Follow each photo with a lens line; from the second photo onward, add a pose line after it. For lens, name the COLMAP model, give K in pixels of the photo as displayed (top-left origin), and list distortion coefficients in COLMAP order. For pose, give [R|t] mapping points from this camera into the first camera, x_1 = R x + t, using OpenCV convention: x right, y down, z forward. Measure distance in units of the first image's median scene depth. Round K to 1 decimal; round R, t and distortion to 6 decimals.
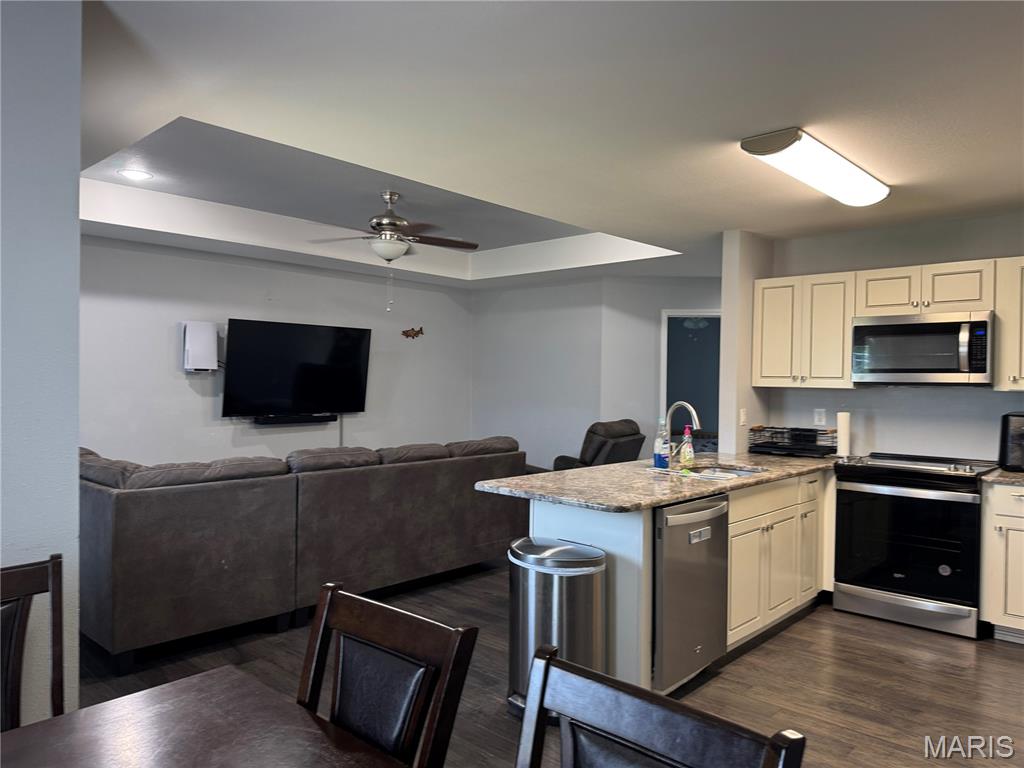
lens RADIAL K [[718.4, 0, 512.0], [0, 718.4, 384.0], [0, 0, 1]] dist [0.073603, -0.098406]
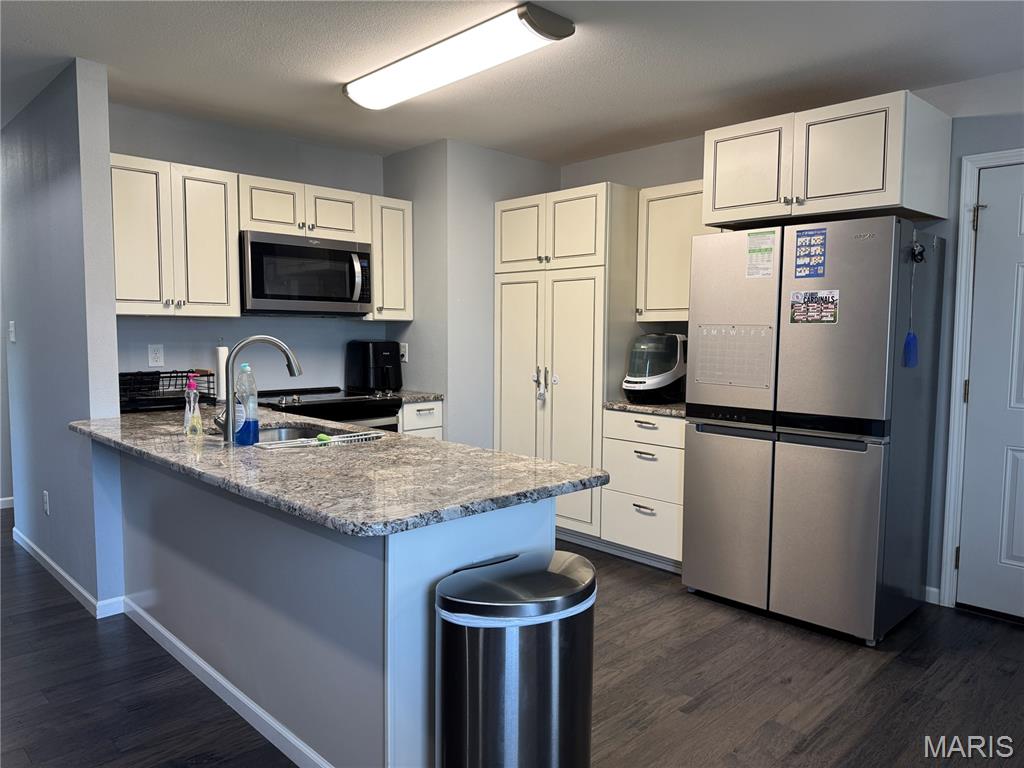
lens RADIAL K [[718.4, 0, 512.0], [0, 718.4, 384.0], [0, 0, 1]] dist [0.073603, -0.098406]
pose [[0.053352, -0.085753, 0.994887, -0.394610], [-0.000536, 0.996303, 0.085904, 0.012282], [-0.998576, -0.005117, 0.053109, 0.738631]]
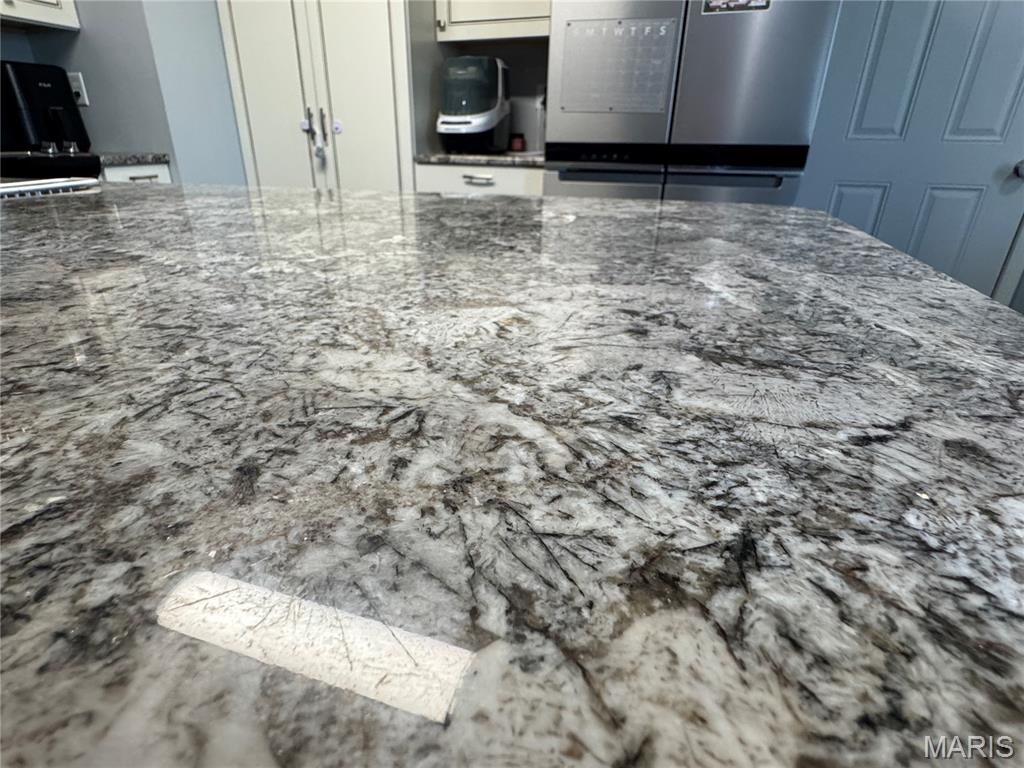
lens RADIAL K [[544.1, 0, 494.8], [0, 544.1, 383.5], [0, 0, 1]] dist [0.000219, -0.000098]
pose [[-0.406914, -0.392630, 0.824780, -0.013989], [-0.005205, 0.903895, 0.427724, 0.093571], [-0.913451, 0.169754, -0.369851, 0.839144]]
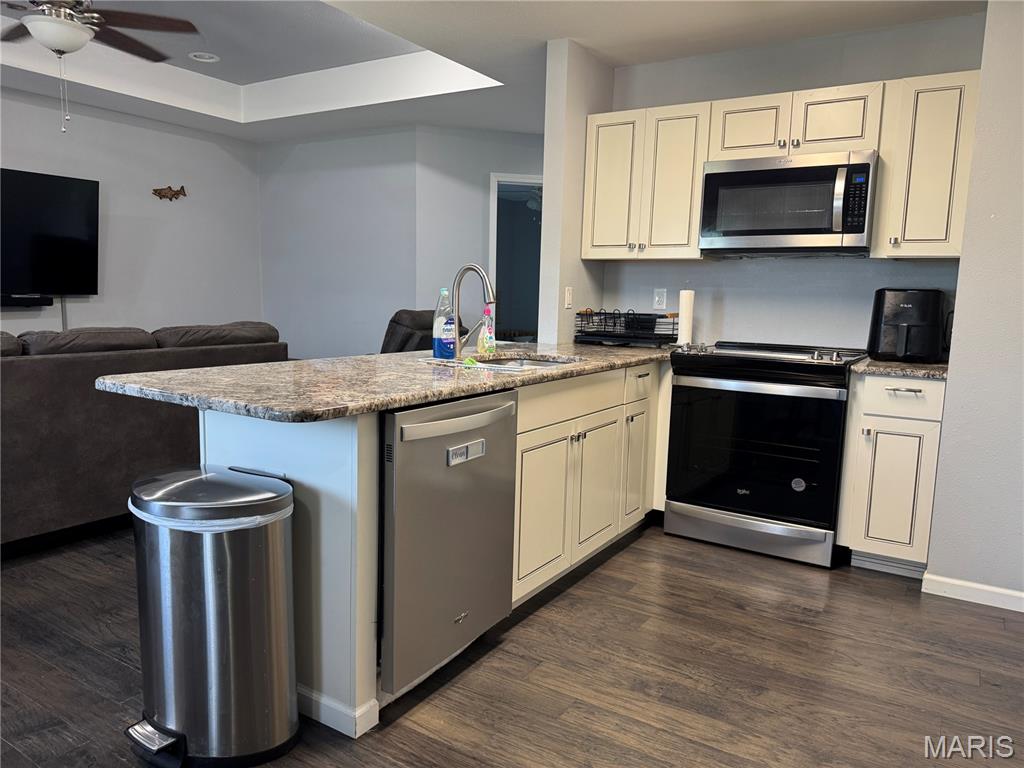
lens RADIAL K [[731.4, 0, 503.4], [0, 731.4, 380.6], [0, 0, 1]] dist [0.207117, -0.412464]
pose [[0.984816, -0.007627, 0.173432, 0.137477], [-0.013648, 0.992541, 0.121147, 0.048875], [-0.173062, -0.121674, 0.977366, 0.271049]]
